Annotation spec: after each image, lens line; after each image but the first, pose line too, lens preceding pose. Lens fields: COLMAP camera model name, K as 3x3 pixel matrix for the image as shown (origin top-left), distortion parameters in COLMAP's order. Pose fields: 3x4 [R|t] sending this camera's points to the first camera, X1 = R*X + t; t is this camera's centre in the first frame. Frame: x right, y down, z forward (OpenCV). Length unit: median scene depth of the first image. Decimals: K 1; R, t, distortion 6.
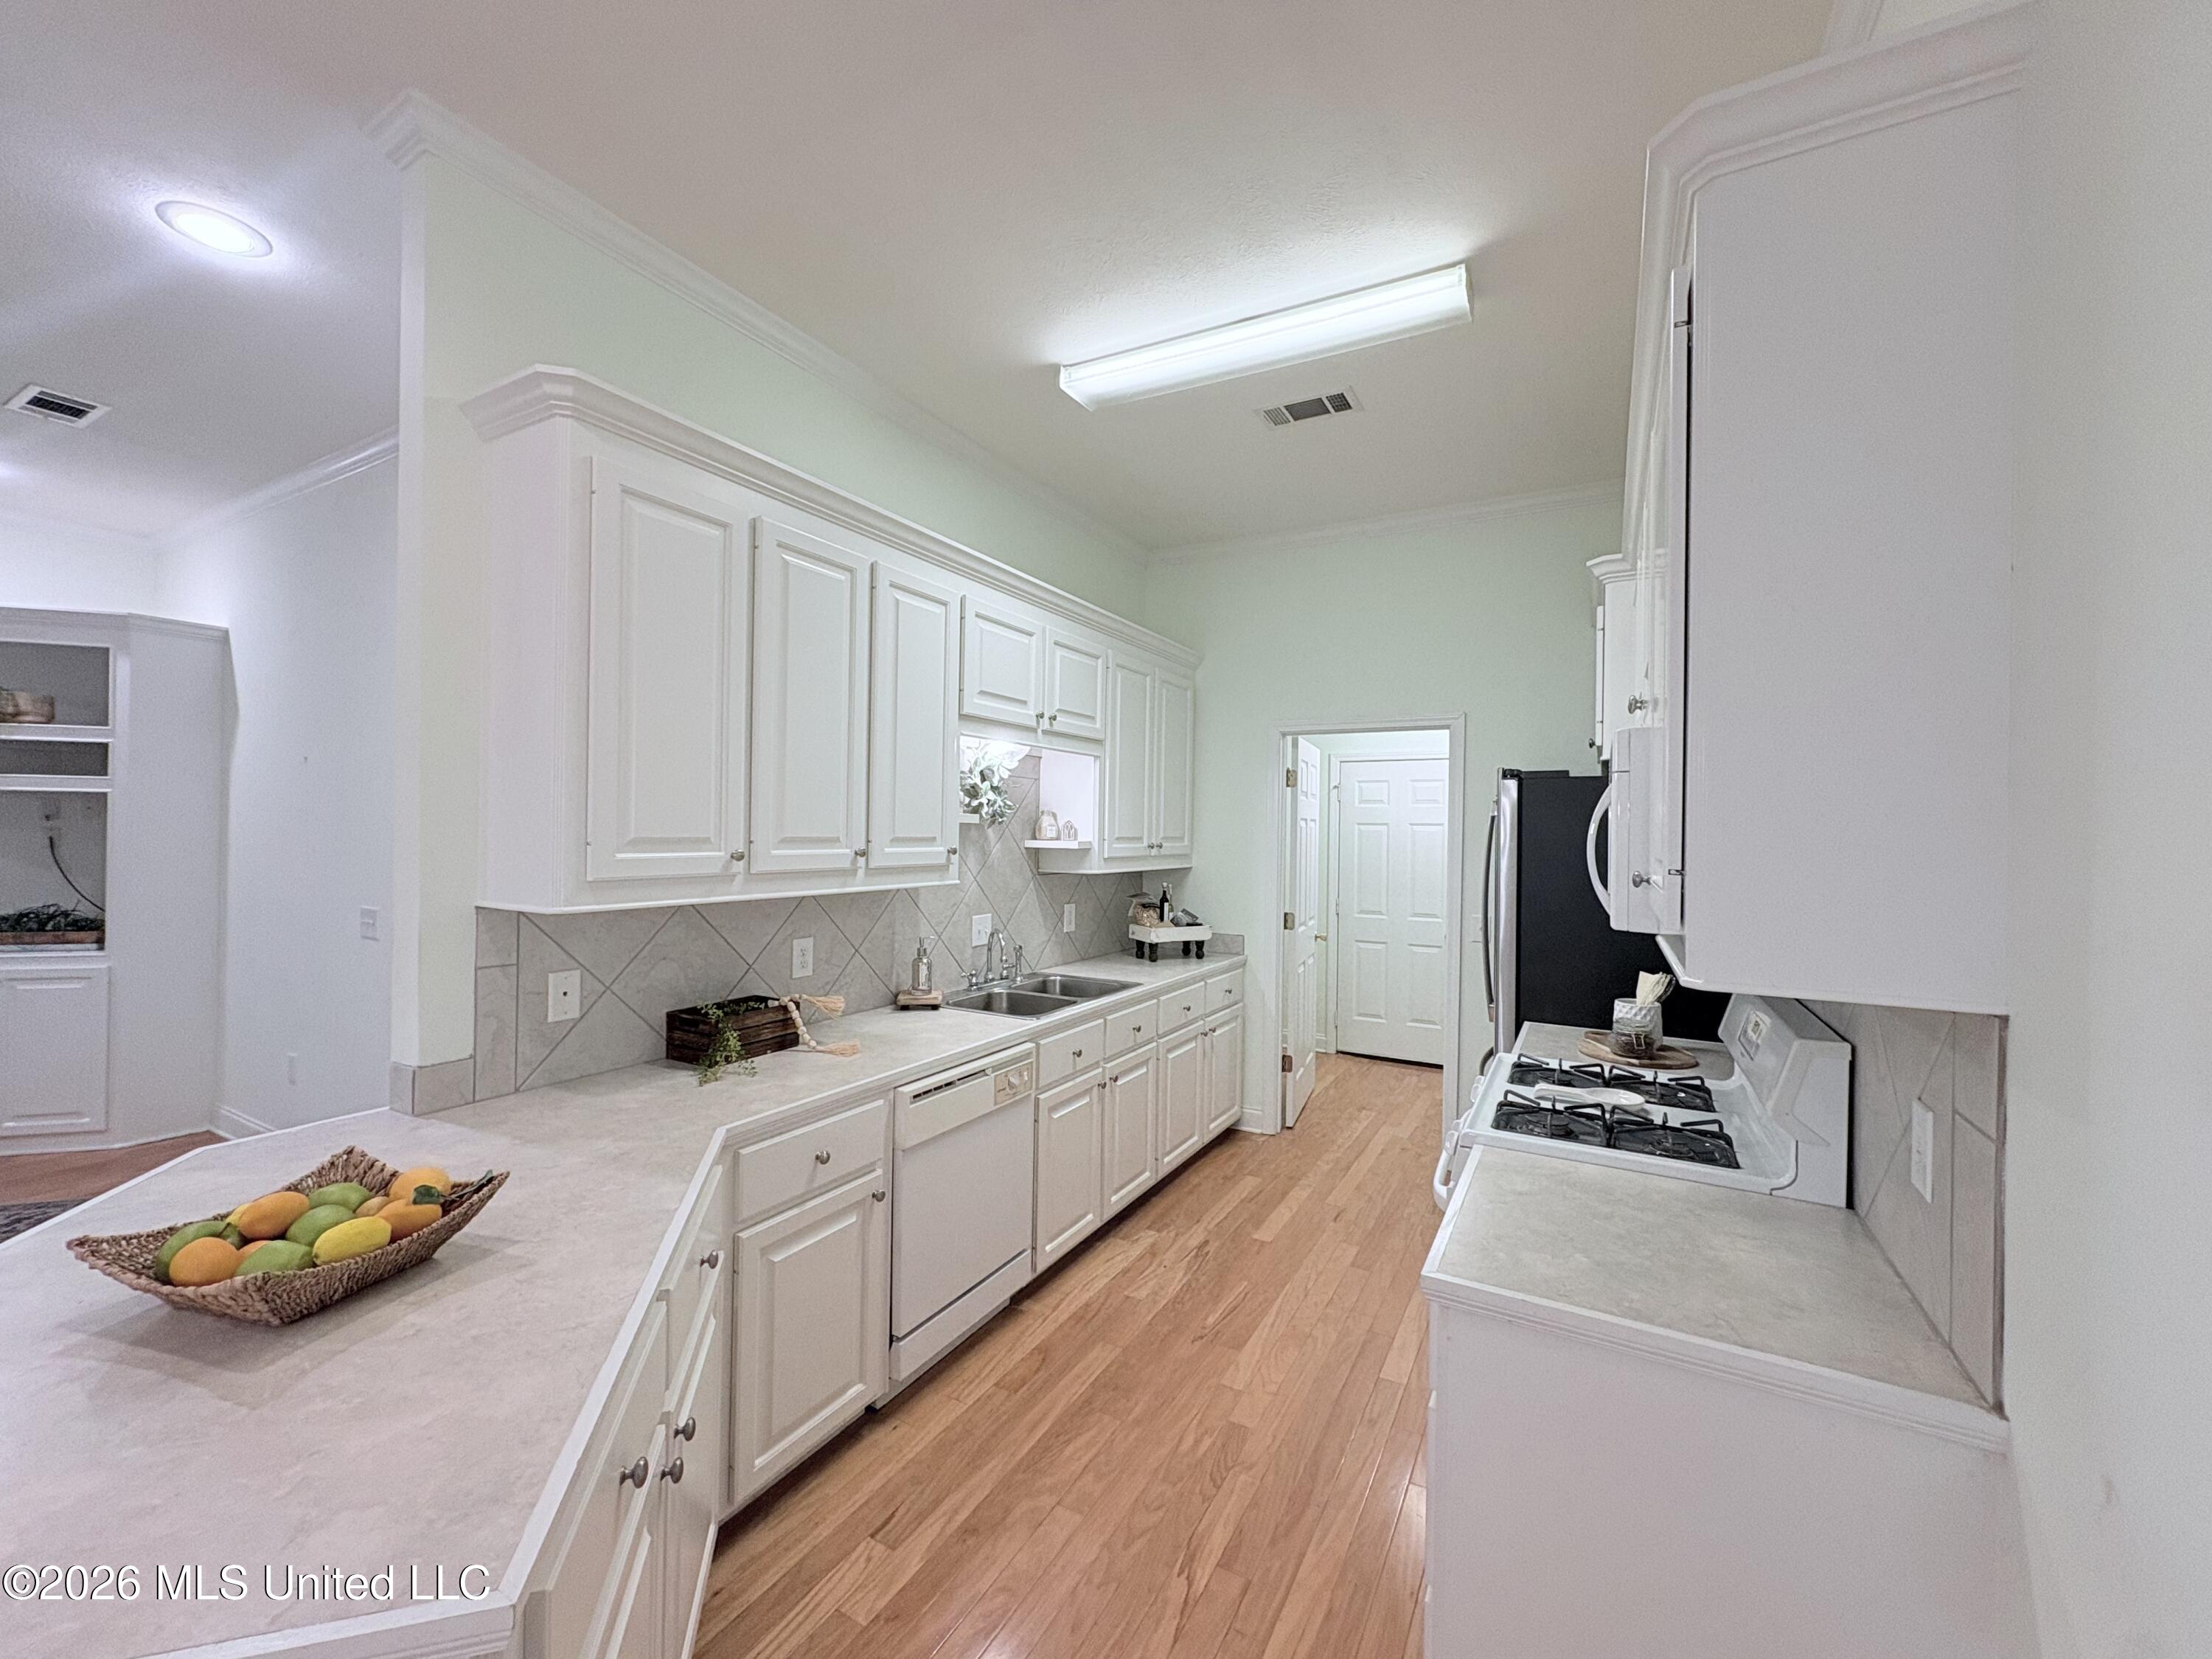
lens RADIAL K [[883.1, 0, 1102.8], [0, 883.1, 829.3], [0, 0, 1]] dist [0.000503, -0.000127]
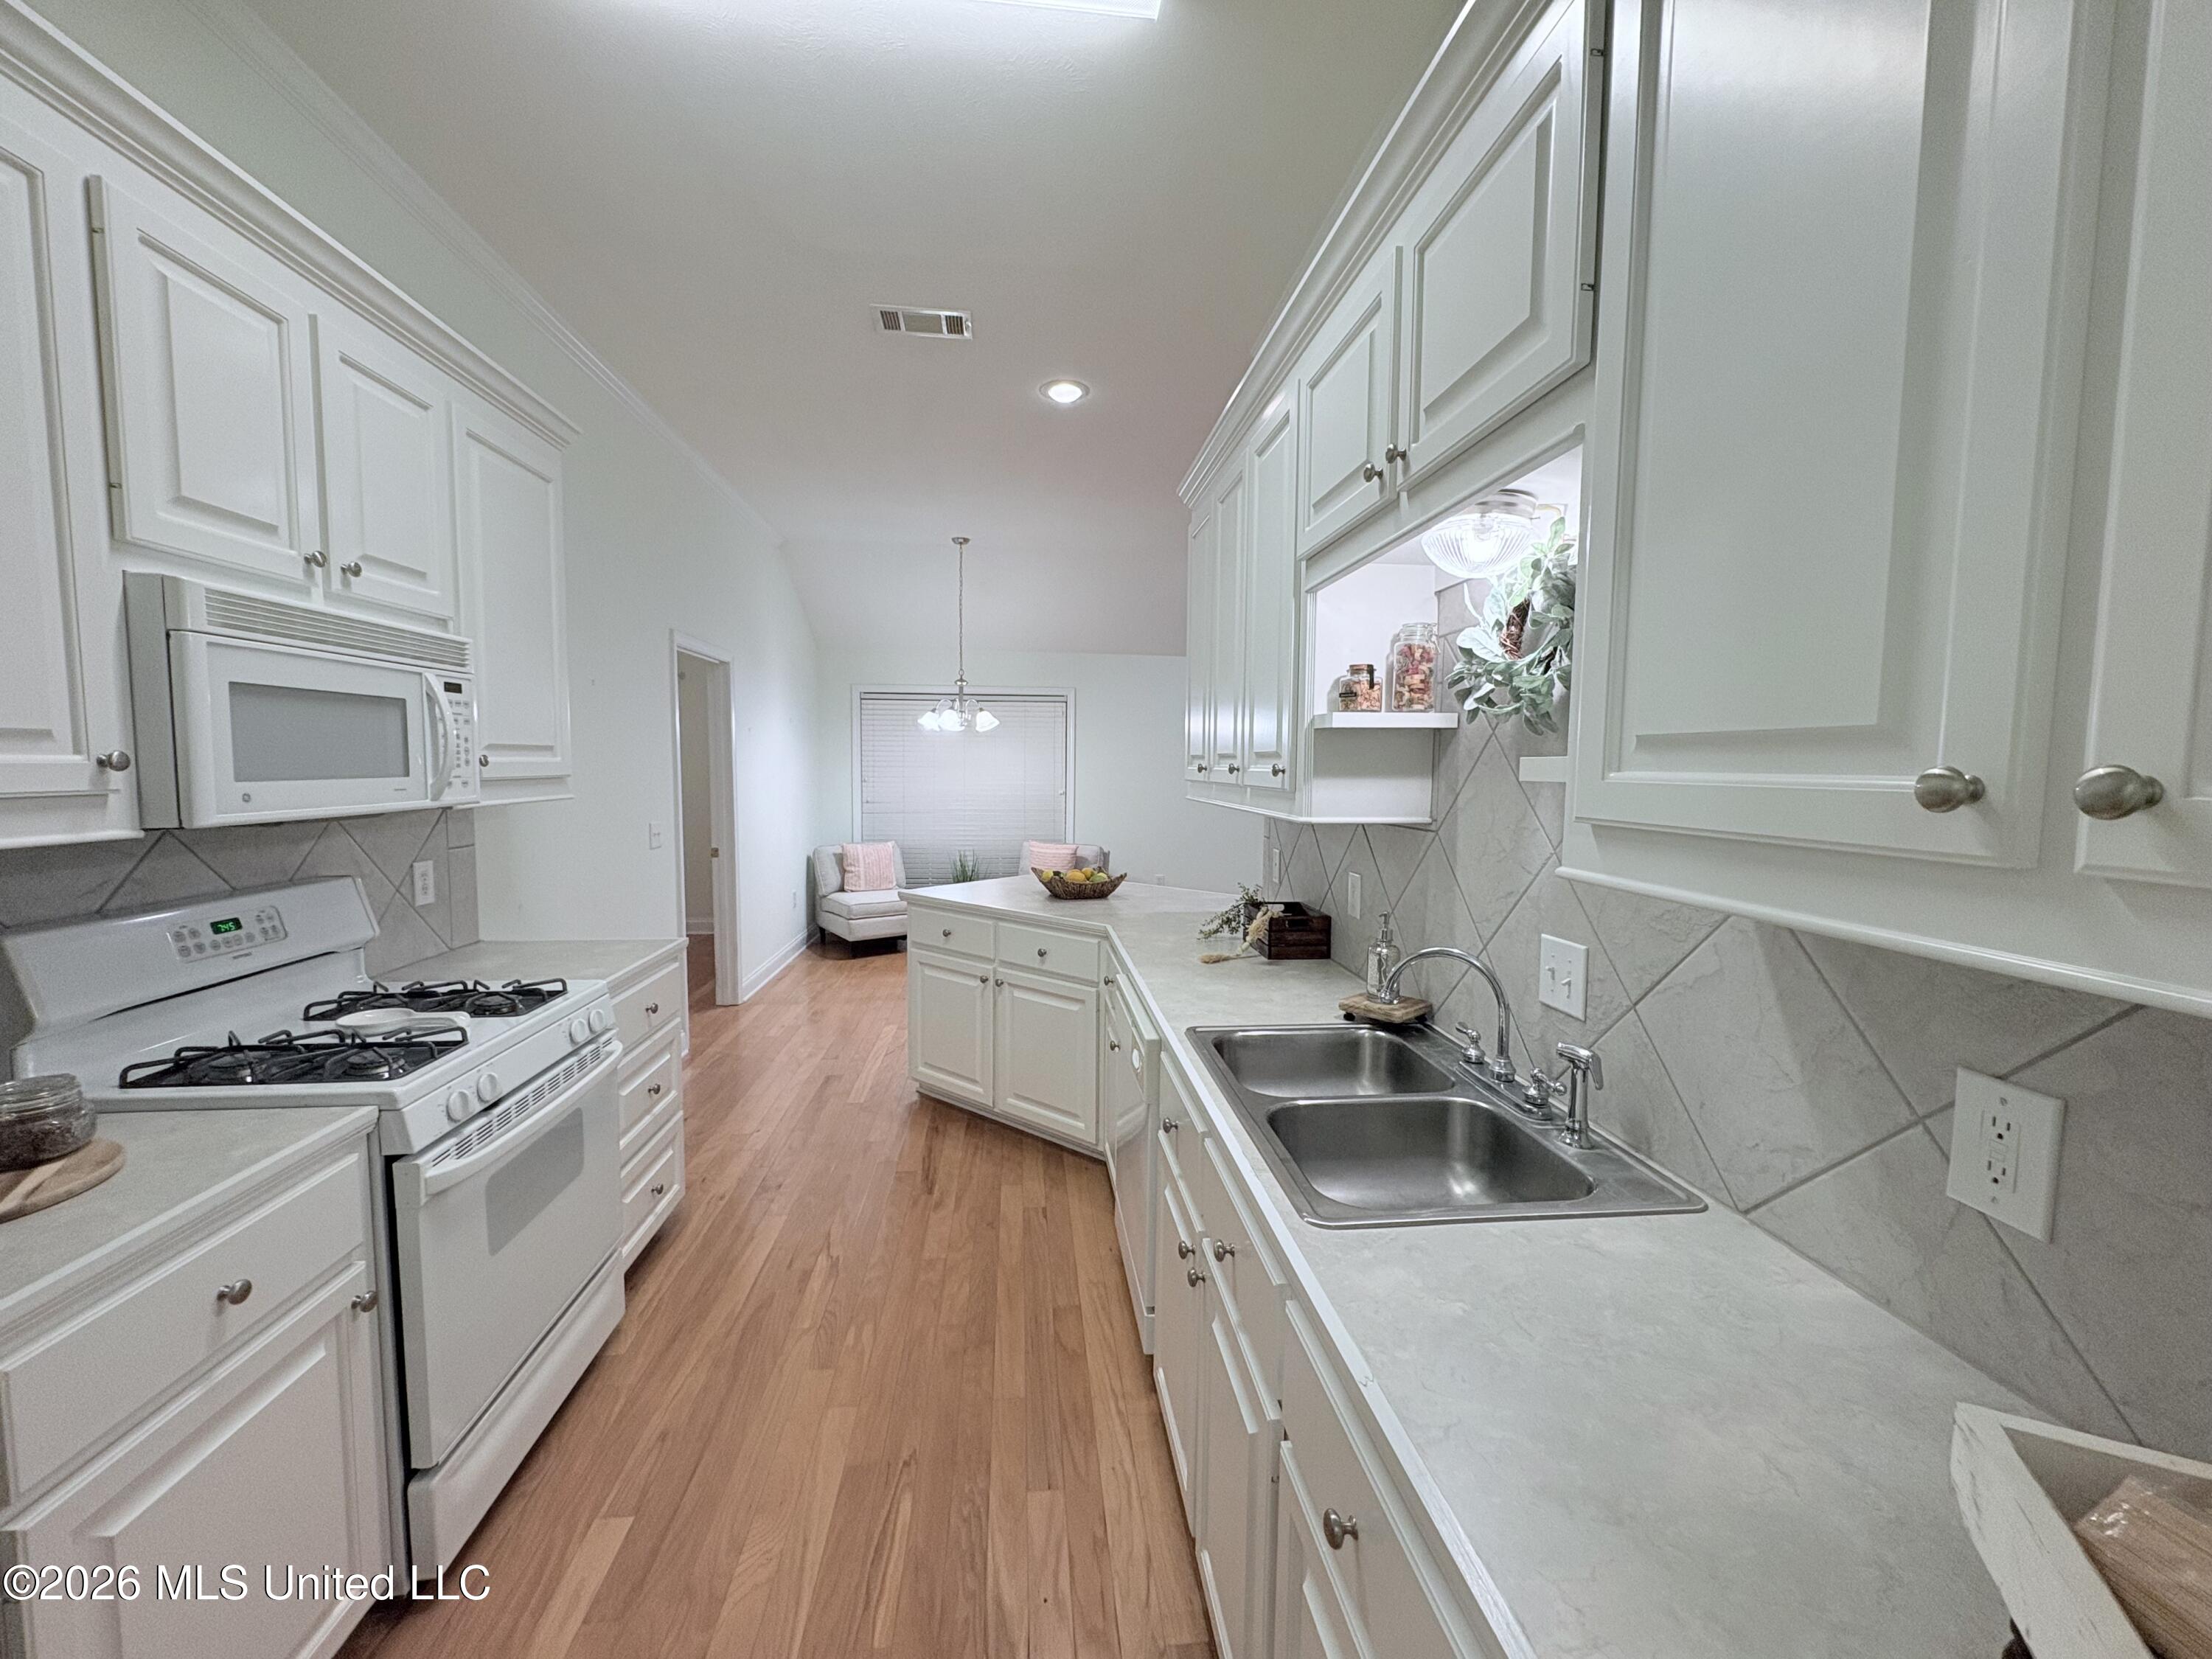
lens RADIAL K [[883.1, 0, 1112.9], [0, 883.1, 830.3], [0, 0, 1]] dist [0.000503, -0.000127]
pose [[-0.810433, 0.020428, -0.585475, 0.326730], [-0.023912, 0.997406, 0.067900, 0.025468], [0.585343, 0.069028, -0.807842, 1.407776]]
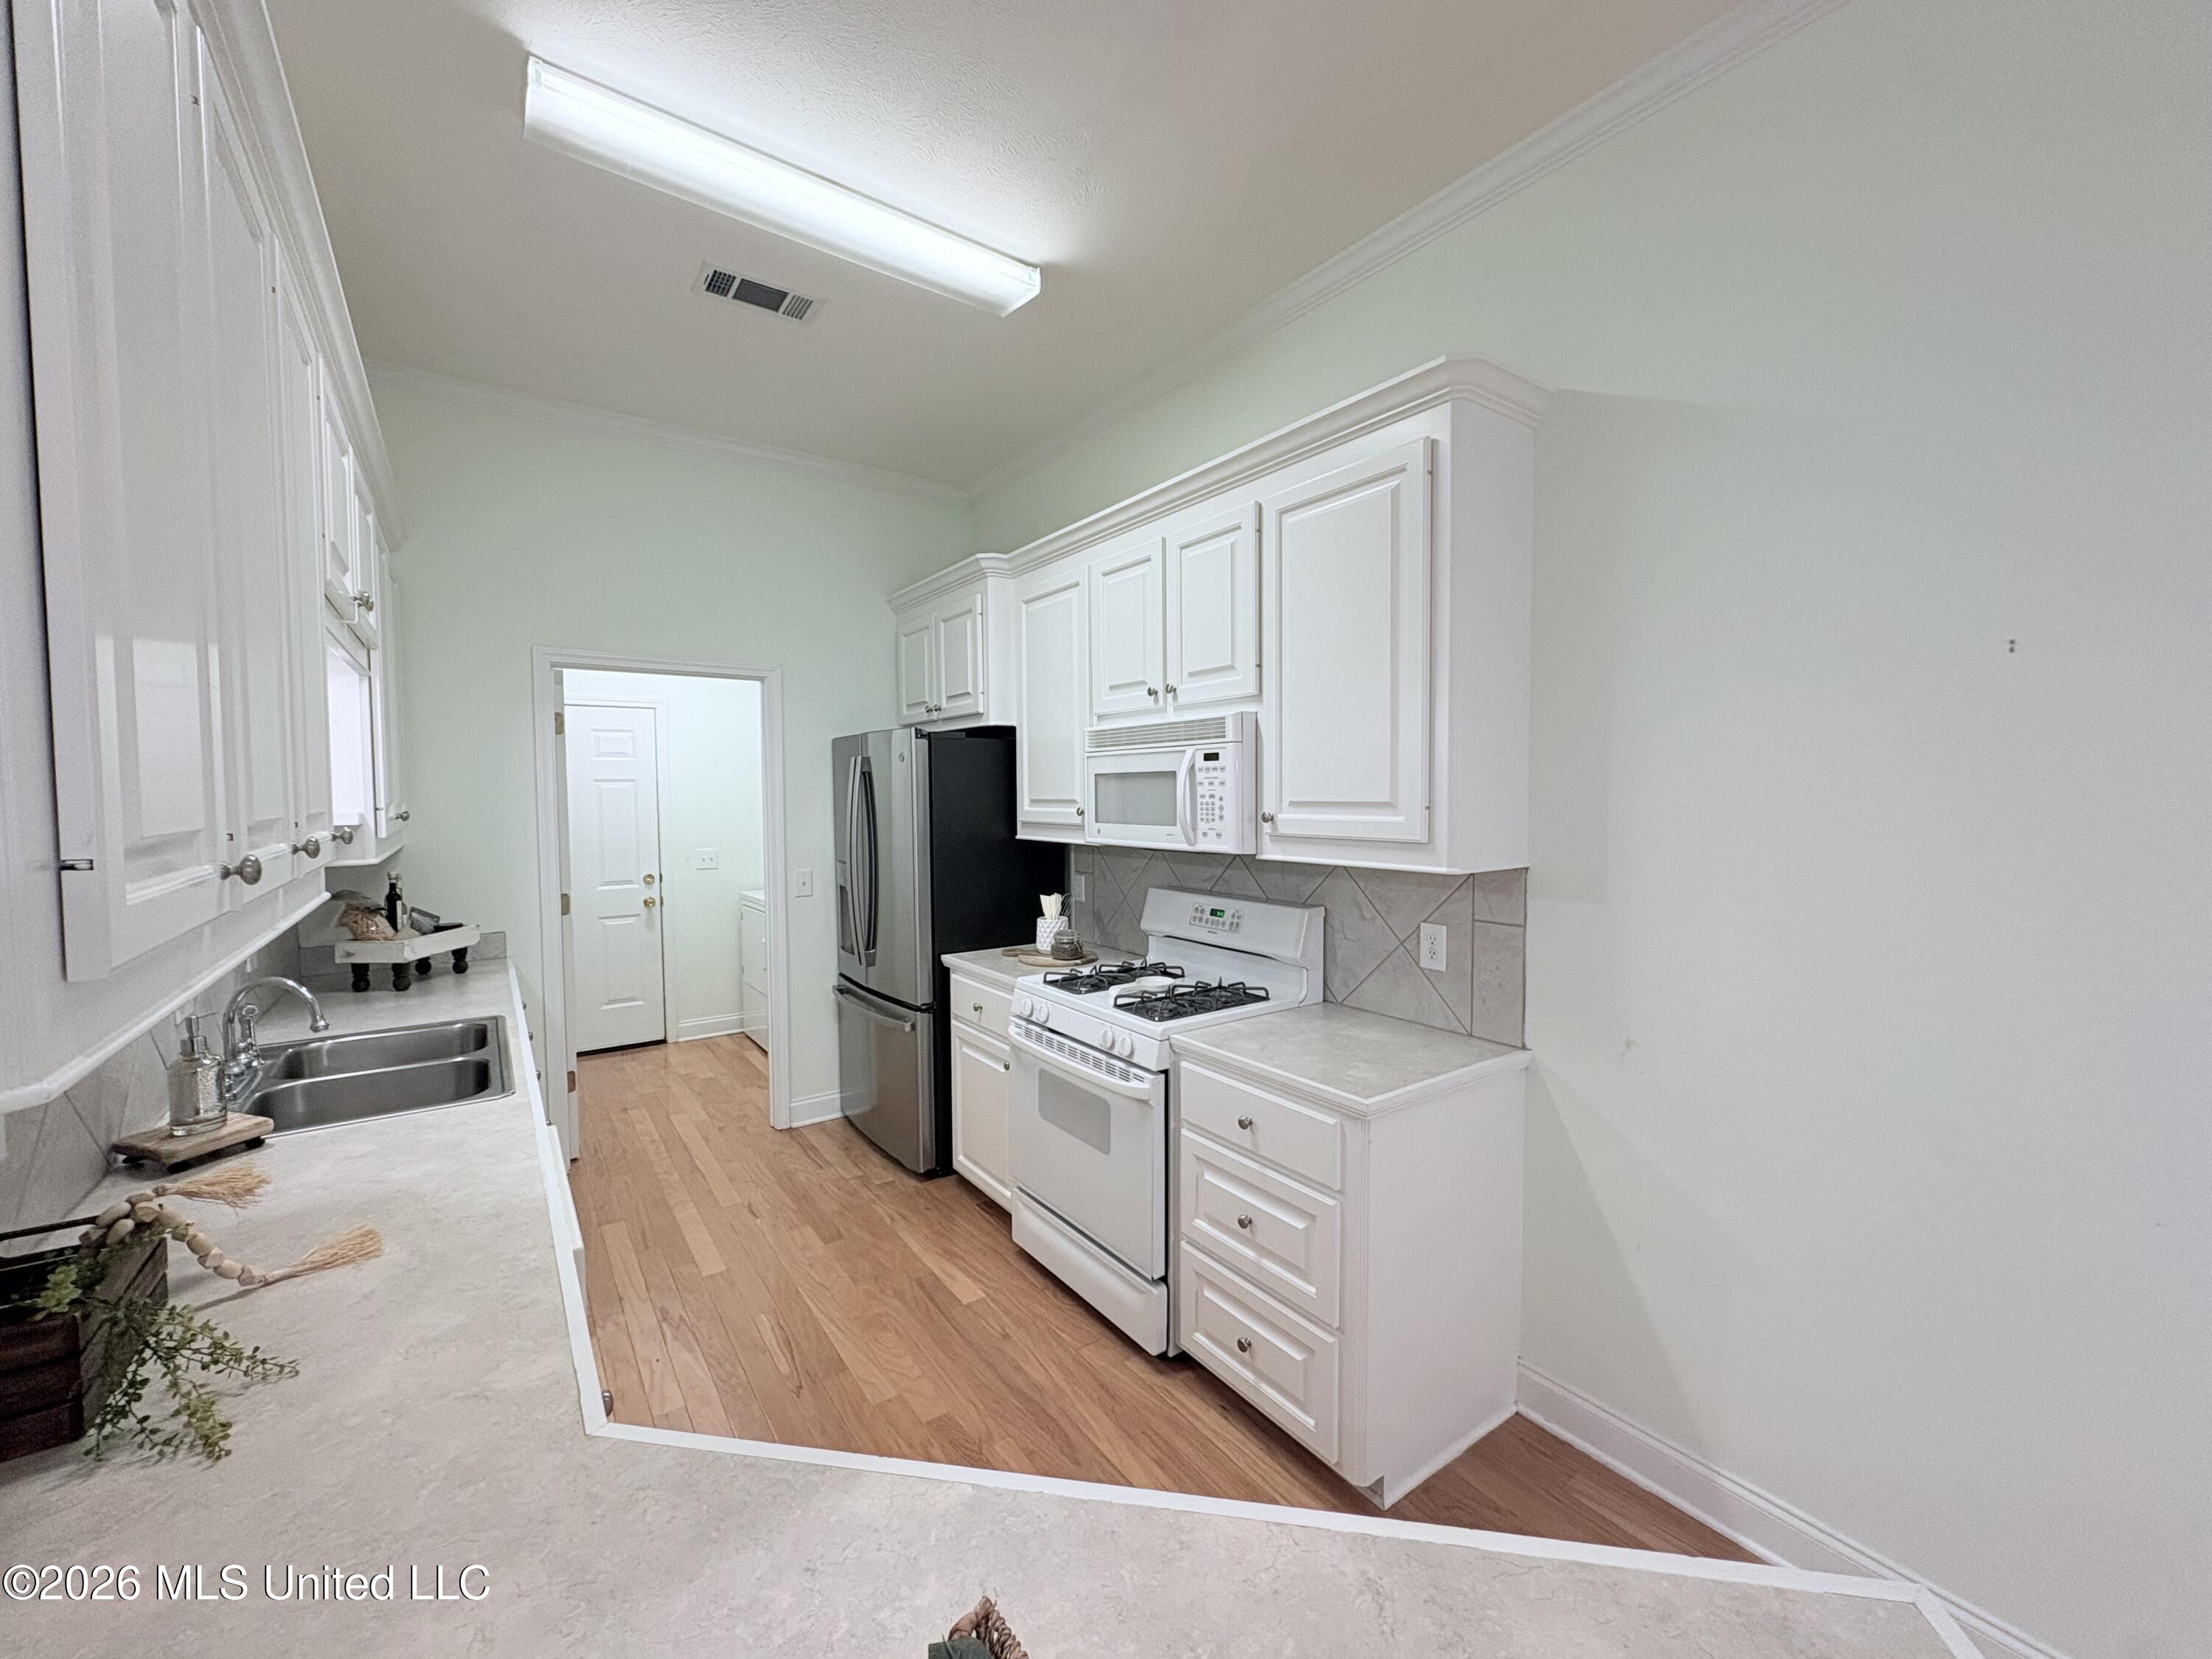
lens RADIAL K [[883.1, 0, 1113.2], [0, 883.1, 832.5], [0, 0, 1]] dist [0.000503, -0.000127]
pose [[0.420390, -0.061815, 0.905235, -0.433874], [0.011922, 0.997967, 0.062611, -0.006555], [-0.907265, -0.015529, 0.420272, 0.326905]]
